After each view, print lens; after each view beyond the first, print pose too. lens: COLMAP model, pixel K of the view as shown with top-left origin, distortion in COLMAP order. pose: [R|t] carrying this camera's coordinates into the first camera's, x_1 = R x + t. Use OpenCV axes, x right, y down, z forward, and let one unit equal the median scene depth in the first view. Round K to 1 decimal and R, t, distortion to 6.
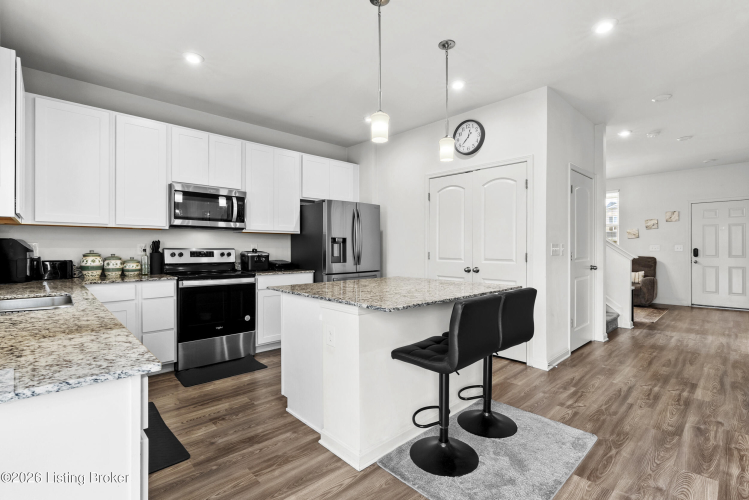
lens RADIAL K [[348.0, 0, 375.8], [0, 348.0, 250.8], [0, 0, 1]] dist [-0.000860, -0.000029]
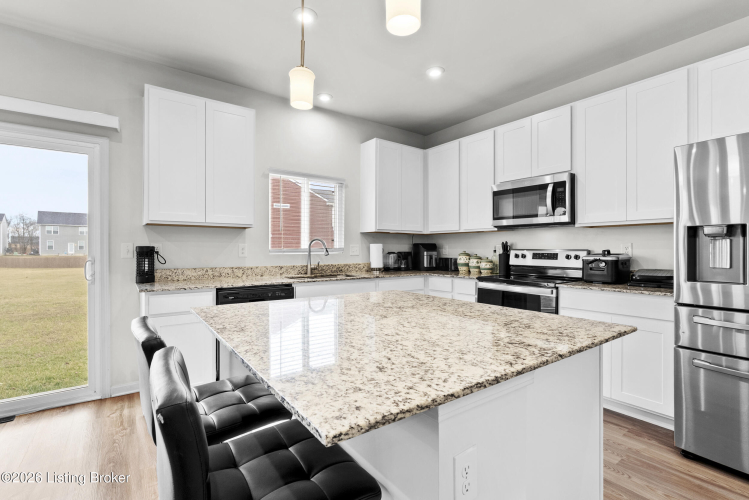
lens RADIAL K [[348.0, 0, 375.8], [0, 348.0, 250.8], [0, 0, 1]] dist [-0.000860, -0.000029]
pose [[-0.126983, 0.002898, -0.991901, 0.454534], [-0.009872, 0.999943, 0.004186, -0.003107], [0.991856, 0.010323, -0.126947, 0.768771]]
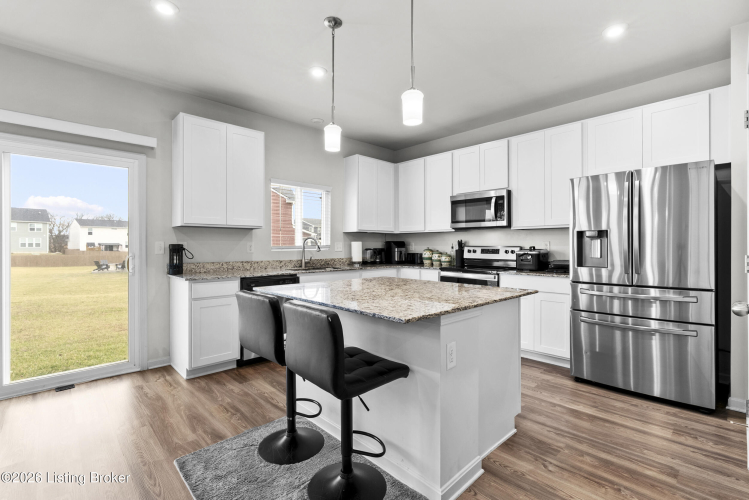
lens RADIAL K [[344.8, 0, 374.4], [0, 344.8, 246.2], [0, 0, 1]] dist [-0.000986, 0.000163]
pose [[-0.003529, -0.000365, -0.999994, 0.685477], [-0.007817, 0.999969, -0.000337, -0.003316], [0.999963, 0.007816, -0.003532, 0.697772]]
